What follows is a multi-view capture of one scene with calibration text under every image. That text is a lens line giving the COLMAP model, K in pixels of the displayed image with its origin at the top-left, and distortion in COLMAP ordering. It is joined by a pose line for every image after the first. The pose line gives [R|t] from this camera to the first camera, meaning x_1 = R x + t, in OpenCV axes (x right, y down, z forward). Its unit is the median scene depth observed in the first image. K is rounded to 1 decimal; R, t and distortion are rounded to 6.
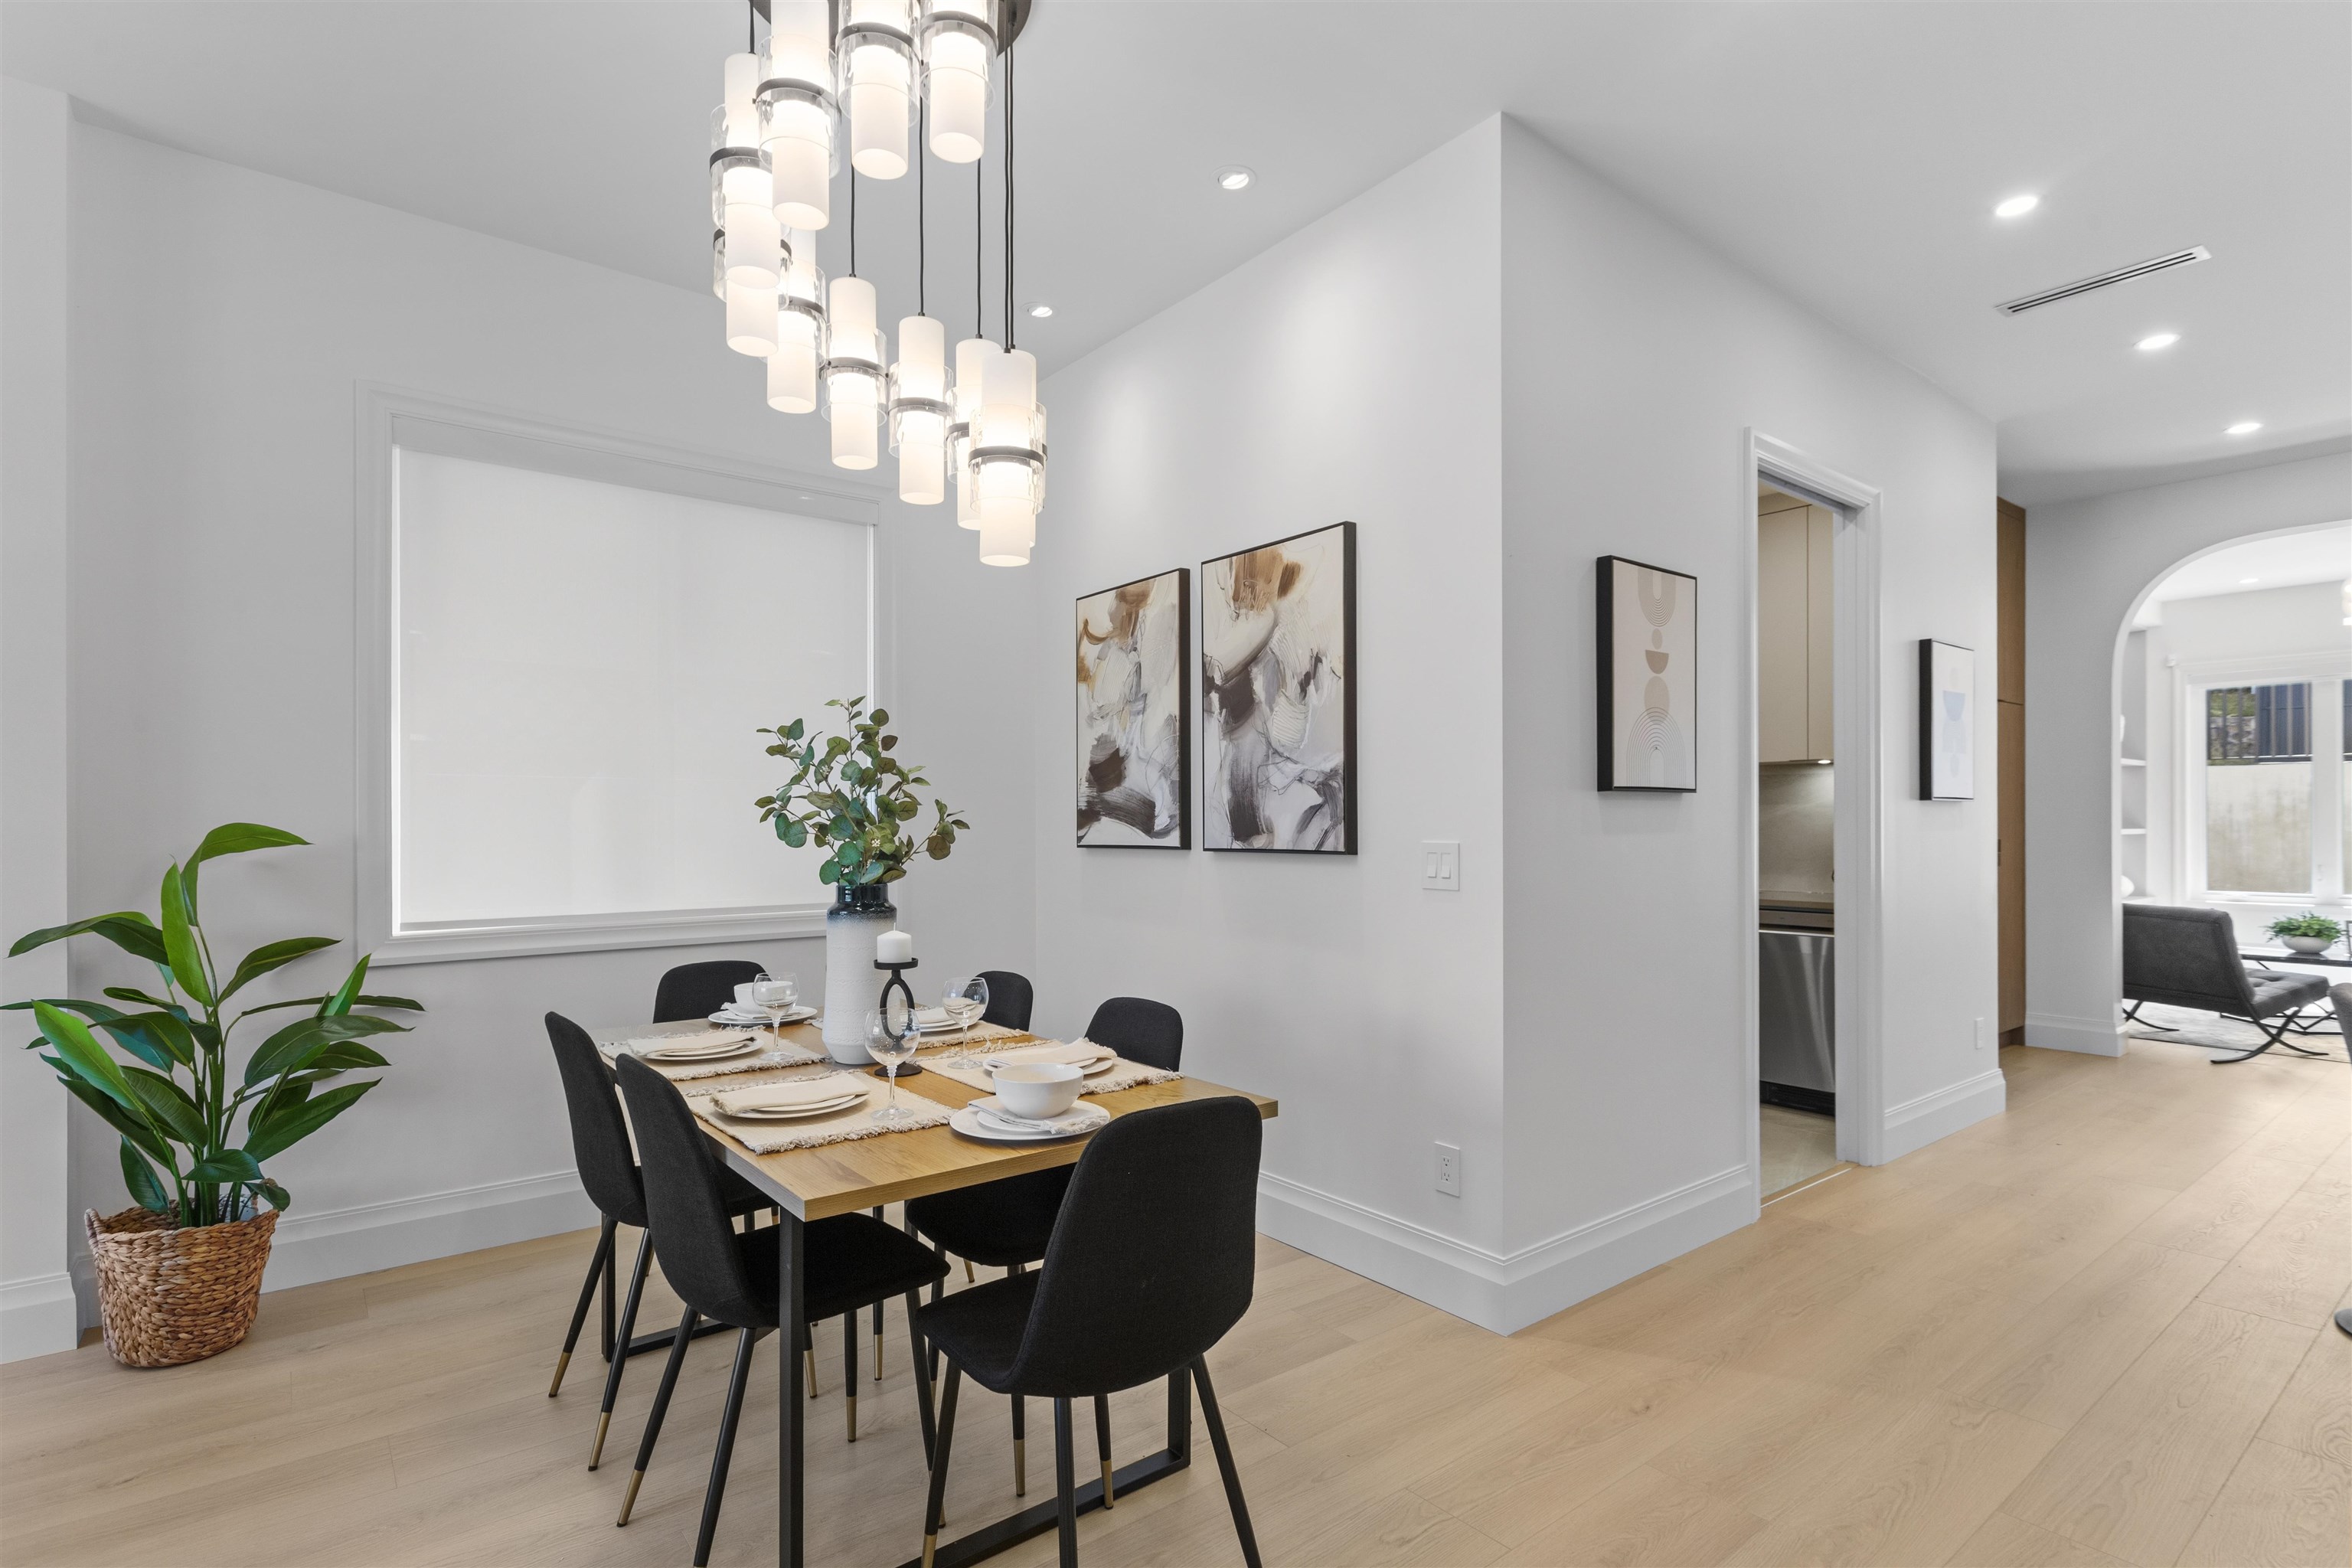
lens RADIAL K [[1136.4, 0, 1159.2], [0, 1136.4, 808.2], [0, 0, 1]] dist [0.000219, 0.000701]
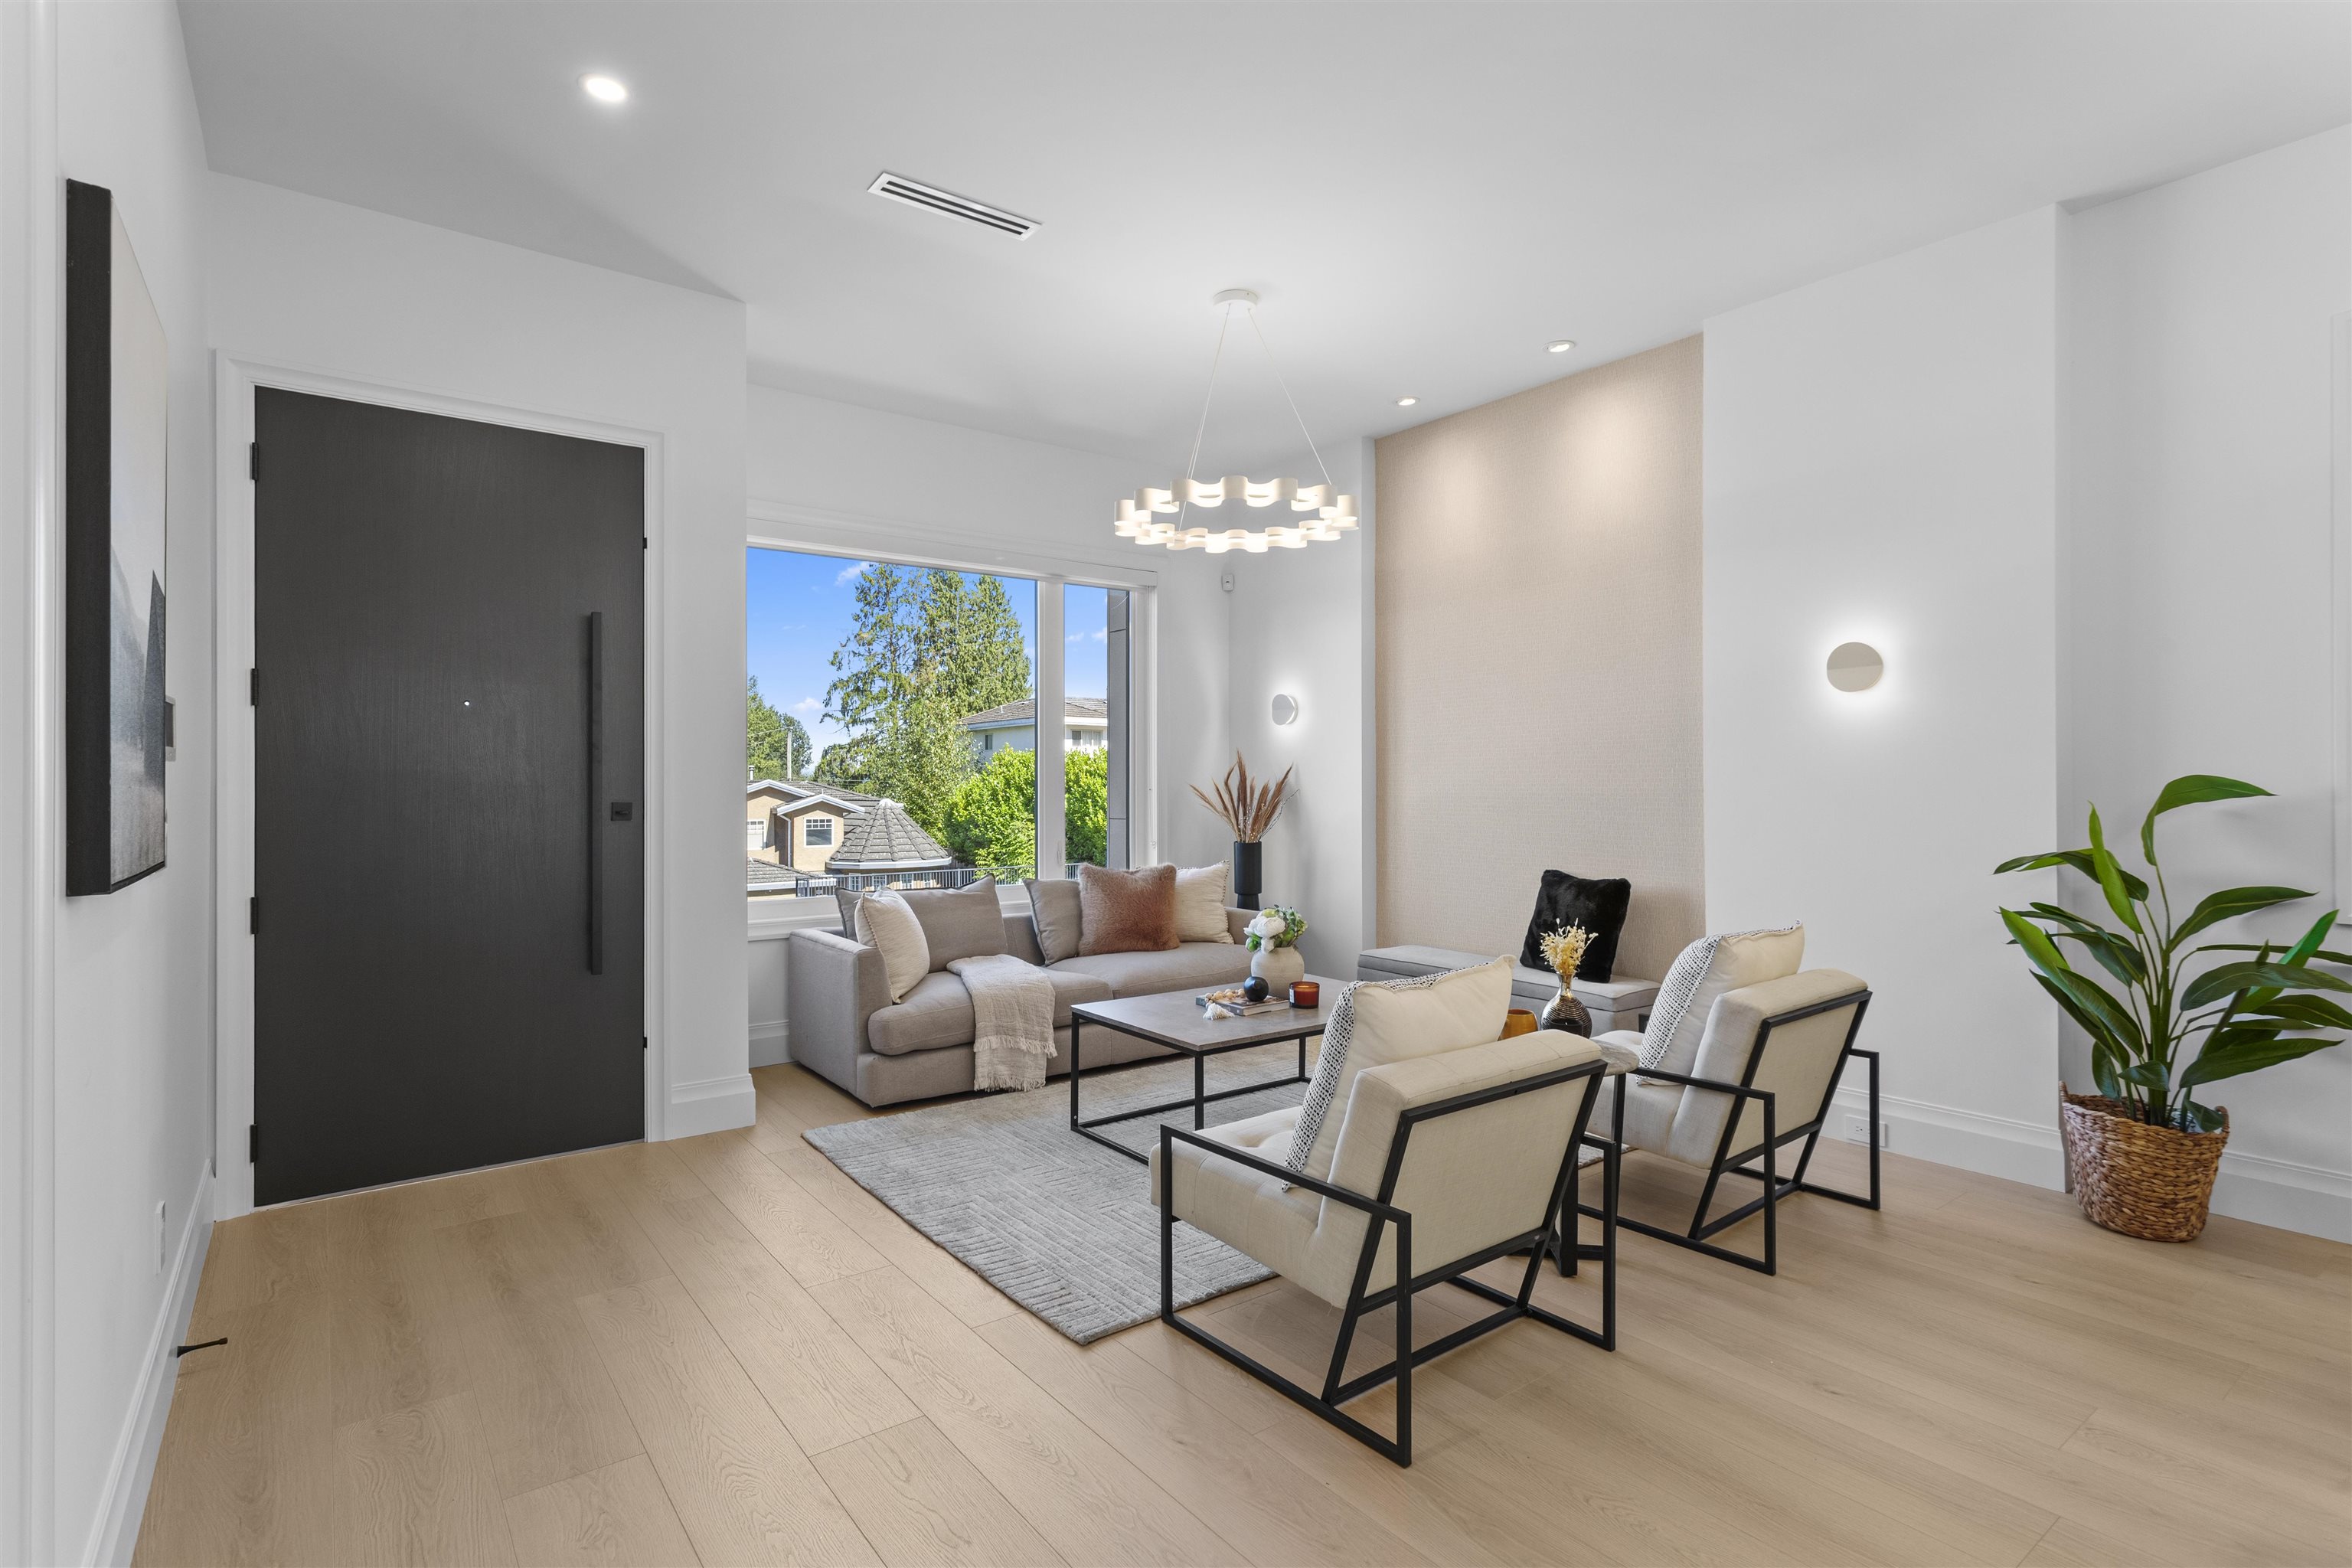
lens RADIAL K [[1136.4, 0, 1185.0], [0, 1136.4, 781.1], [0, 0, 1]] dist [0.000219, 0.000701]
pose [[0.012989, 0.001018, -0.999915, 0.292590], [0.017378, 0.999848, 0.001244, 0.001061], [0.999765, -0.017392, 0.012970, 0.017970]]
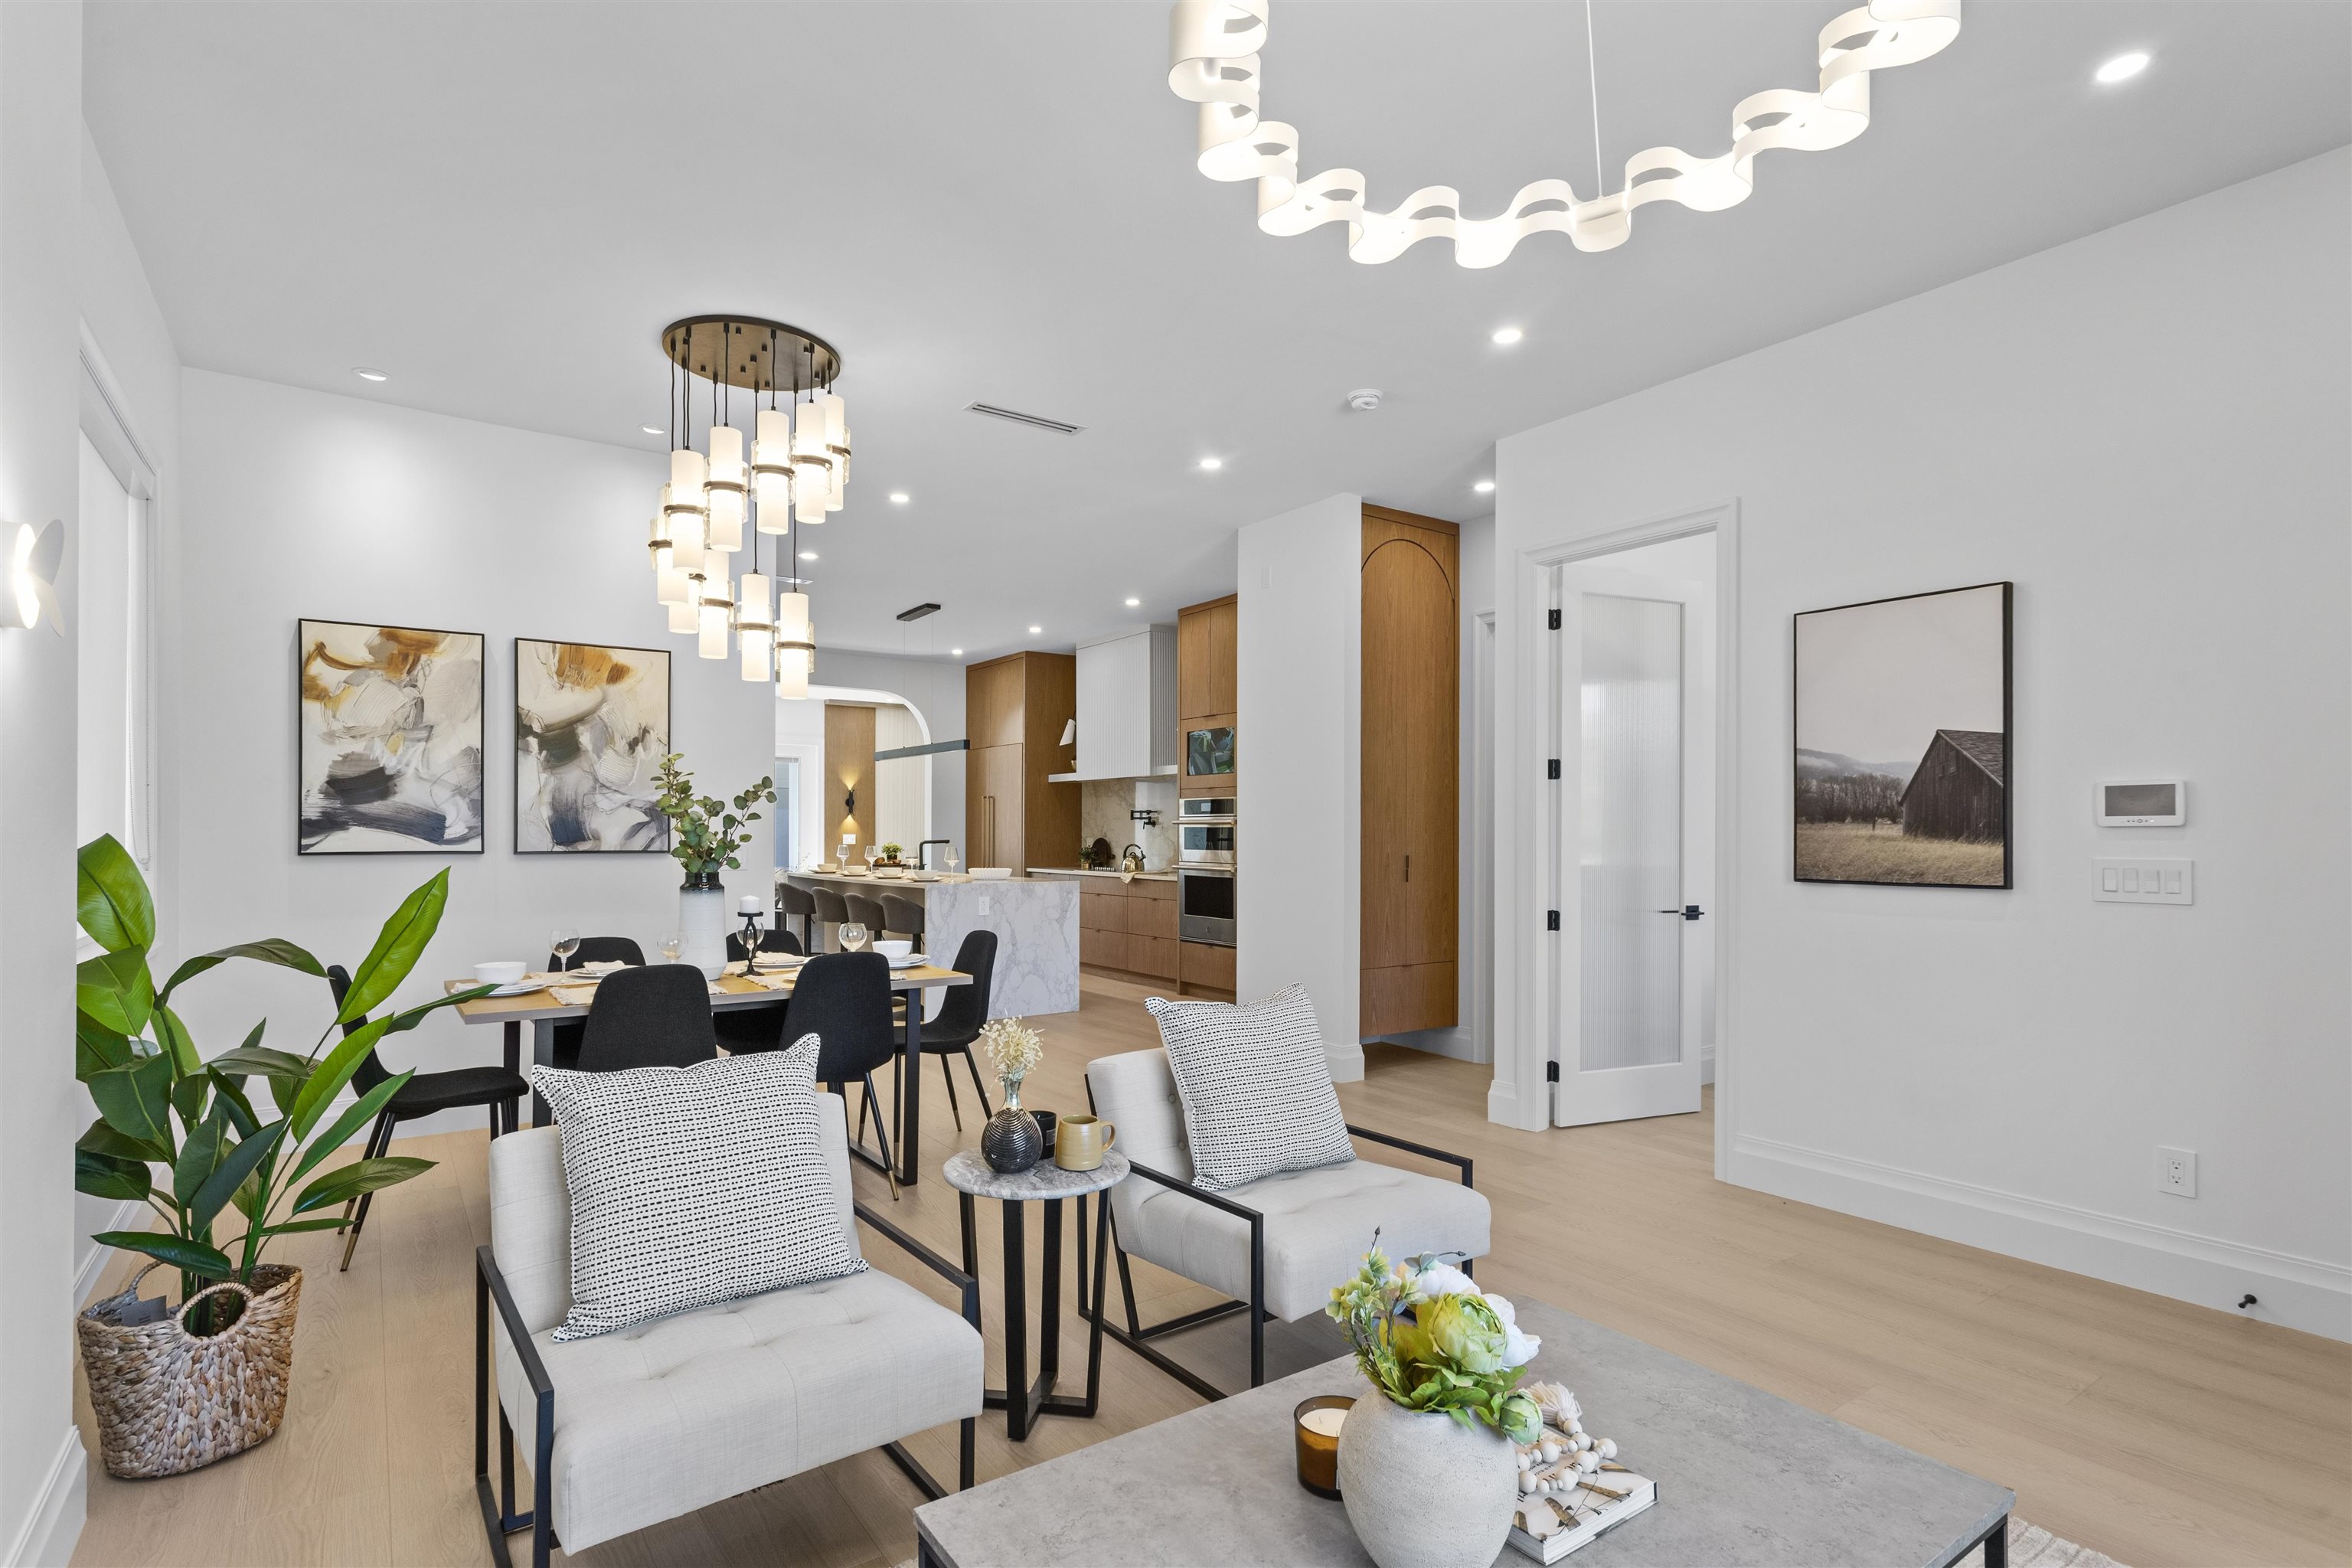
lens RADIAL K [[1136.4, 0, 1157.0], [0, 1136.4, 819.6], [0, 0, 1]] dist [0.000219, 0.000701]
pose [[0.055598, 0.012986, 0.998369, -1.294603], [-0.016398, 0.999792, -0.012092, 0.001207], [-0.998319, -0.015699, 0.055800, 0.178227]]
